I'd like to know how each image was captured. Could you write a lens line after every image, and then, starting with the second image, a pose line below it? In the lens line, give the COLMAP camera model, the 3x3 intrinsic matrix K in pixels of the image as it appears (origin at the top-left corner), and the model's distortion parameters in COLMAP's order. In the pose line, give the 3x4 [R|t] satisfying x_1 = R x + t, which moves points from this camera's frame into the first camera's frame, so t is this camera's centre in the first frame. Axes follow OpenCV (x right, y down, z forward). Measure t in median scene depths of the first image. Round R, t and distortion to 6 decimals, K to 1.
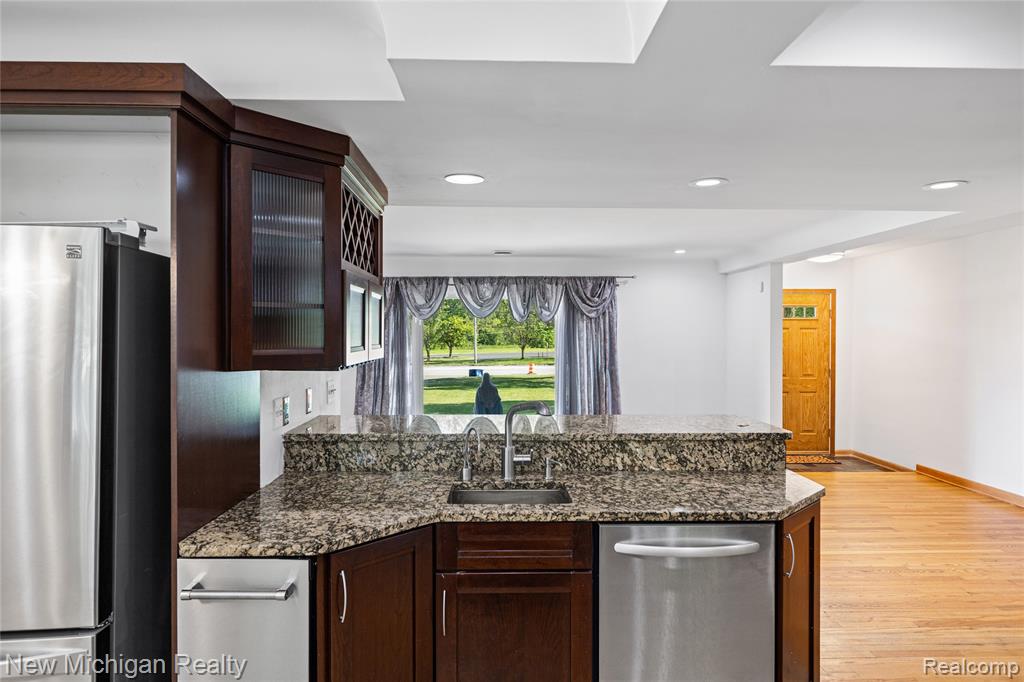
lens RADIAL K [[625.8, 0, 512.1], [0, 625.8, 337.2], [0, 0, 1]] dist [0.004652, -0.001926]
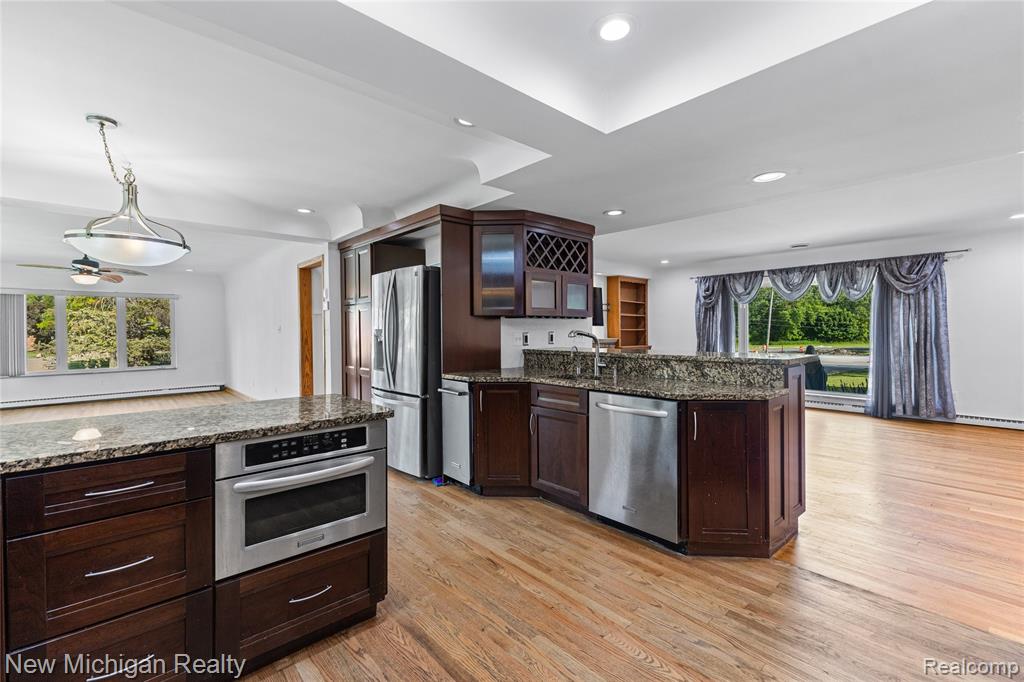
lens RADIAL K [[446.5, 0, 509.9], [0, 446.5, 335.5], [0, 0, 1]] dist [0.009636, -0.000457]
pose [[0.642452, 0.003023, -0.766320, 0.792039], [0.002357, 0.999980, 0.005921, 0.095549], [0.766322, -0.005610, 0.642432, -0.039730]]
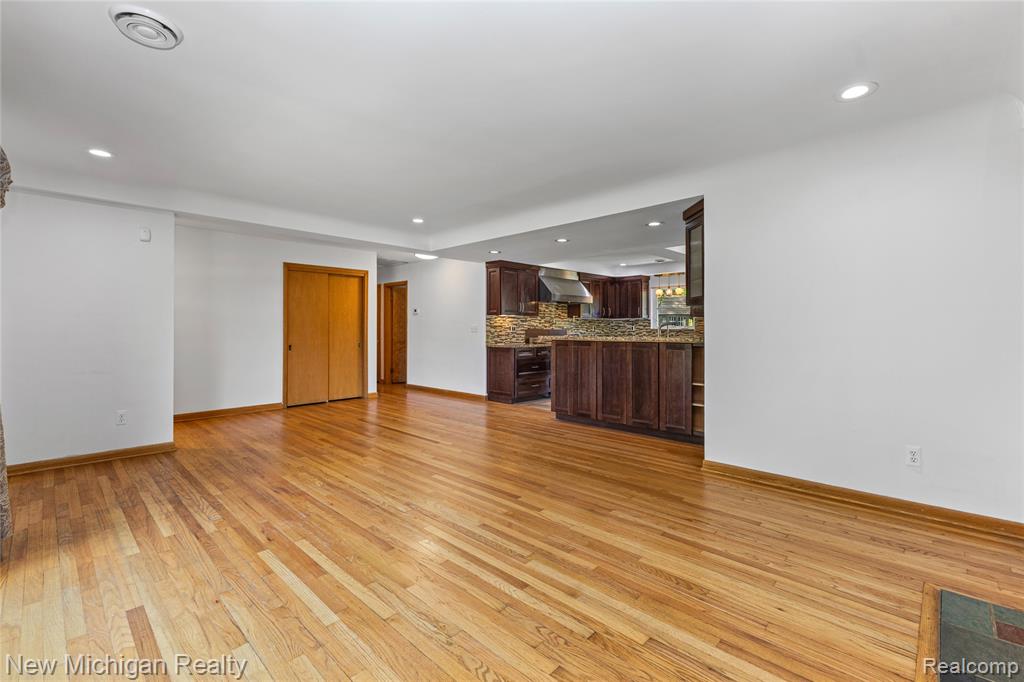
lens RADIAL K [[447.9, 0, 512.3], [0, 447.9, 326.9], [0, 0, 1]] dist [0.009484, -0.000479]
pose [[-0.697078, 0.001920, 0.716993, -0.940244], [0.003657, 0.999993, 0.000878, 0.106773], [-0.716986, 0.003235, -0.697080, 2.722417]]
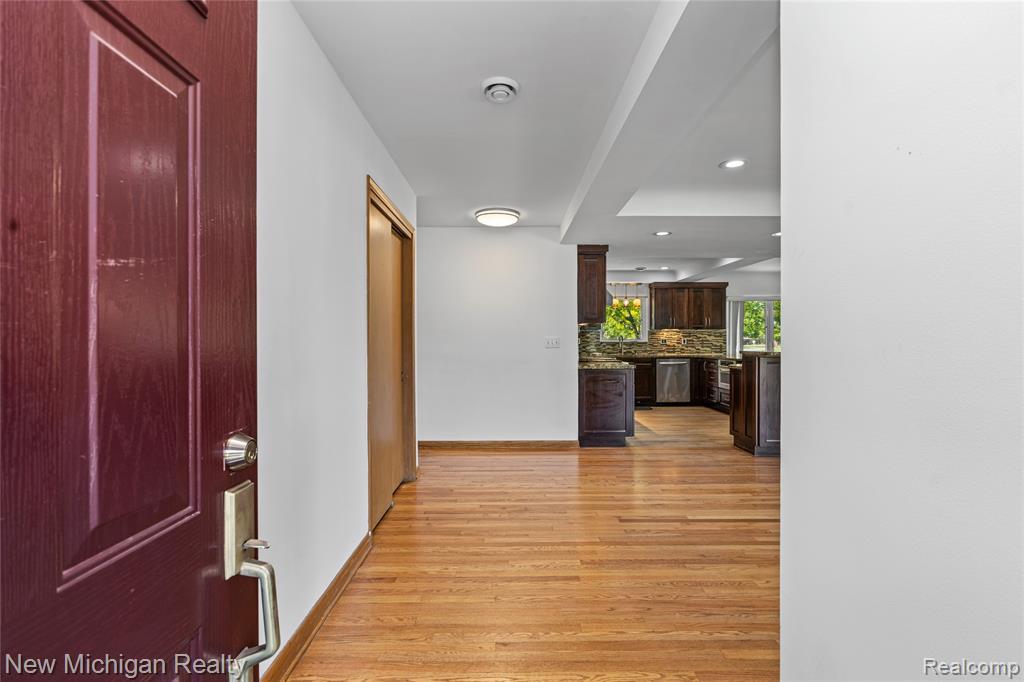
lens RADIAL K [[482.6, 0, 512.2], [0, 482.6, 338.4], [0, 0, 1]] dist [-0.000123, -0.000564]
pose [[-0.999917, 0.000210, 0.012861, 1.349566], [0.000250, 0.999995, 0.003132, 0.094880], [-0.012861, 0.003135, -0.999912, 2.950620]]
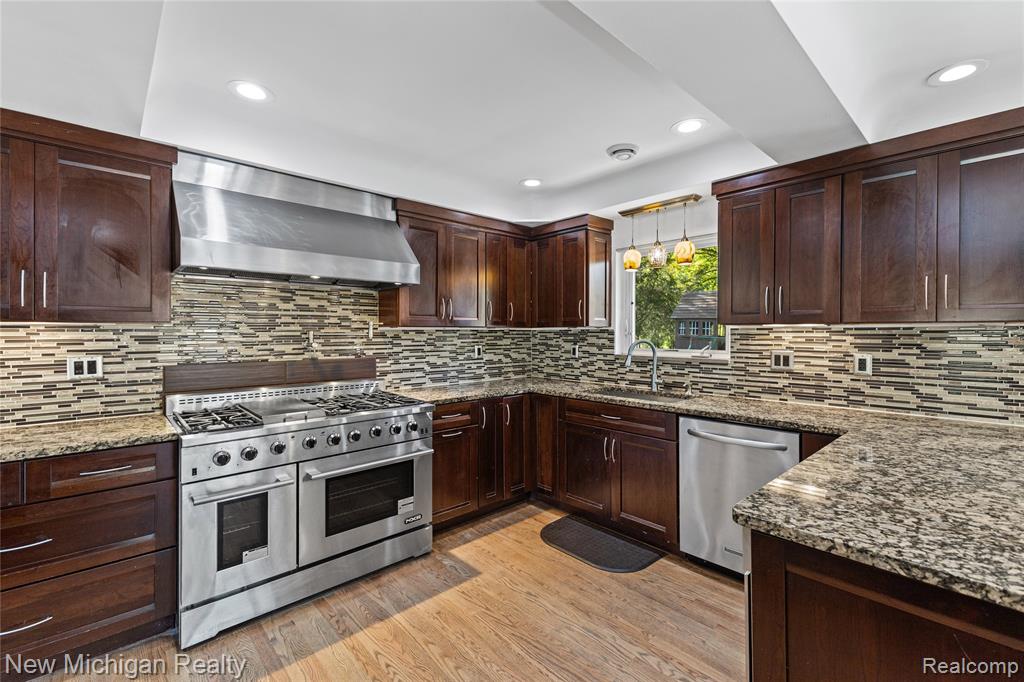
lens RADIAL K [[443.8, 0, 512.6], [0, 443.8, 331.6], [0, 0, 1]] dist [0.009688, -0.000344]
pose [[-0.653070, -0.000947, 0.757297, -0.032198], [0.002598, 0.999991, 0.003492, 0.055152], [-0.757293, 0.004248, -0.653061, 0.679114]]
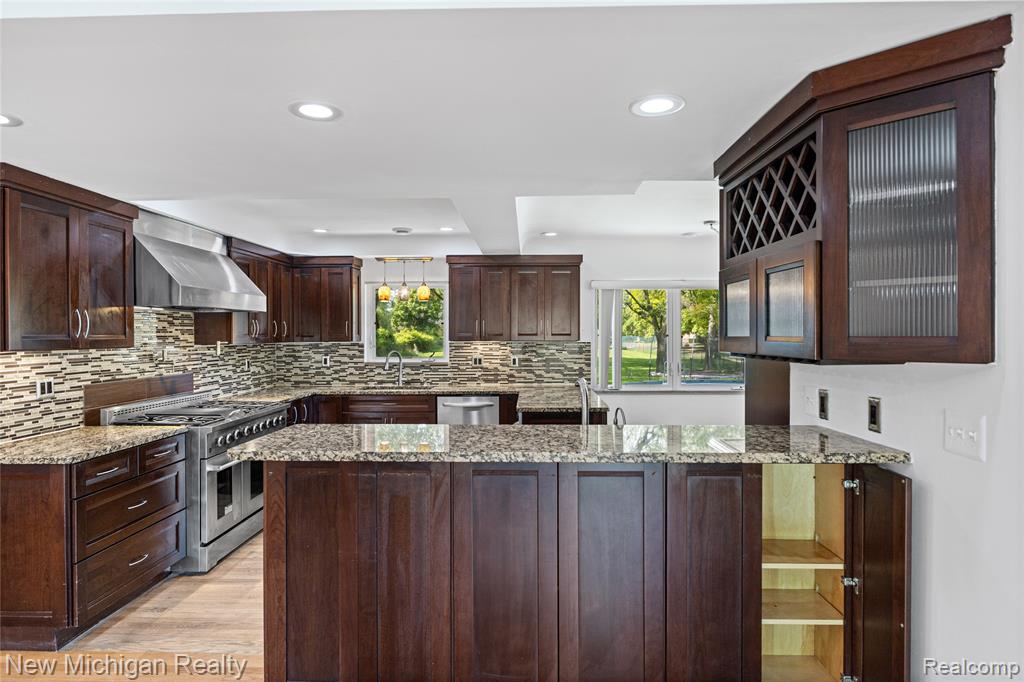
lens RADIAL K [[608.2, 0, 513.9], [0, 608.2, 338.3], [0, 0, 1]] dist [-0.001780, -0.001545]
pose [[-0.998342, 0.000902, 0.057549, 0.053443], [0.001679, 0.999908, 0.013446, 0.003530], [-0.057531, 0.013521, -0.998252, 1.931053]]
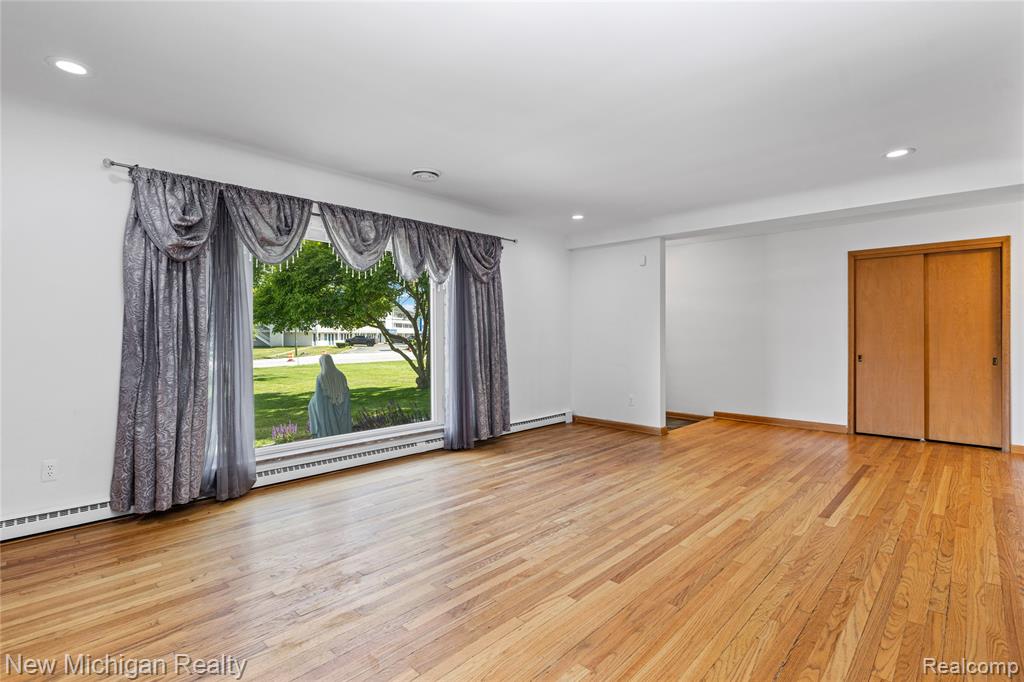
lens RADIAL K [[485.1, 0, 514.1], [0, 485.1, 327.6], [0, 0, 1]] dist [0.001835, 0.000193]
pose [[0.711907, 0.008337, 0.702224, -0.854926], [0.004201, 0.999861, -0.016130, 0.114467], [-0.702261, 0.014433, 0.711773, 1.453329]]
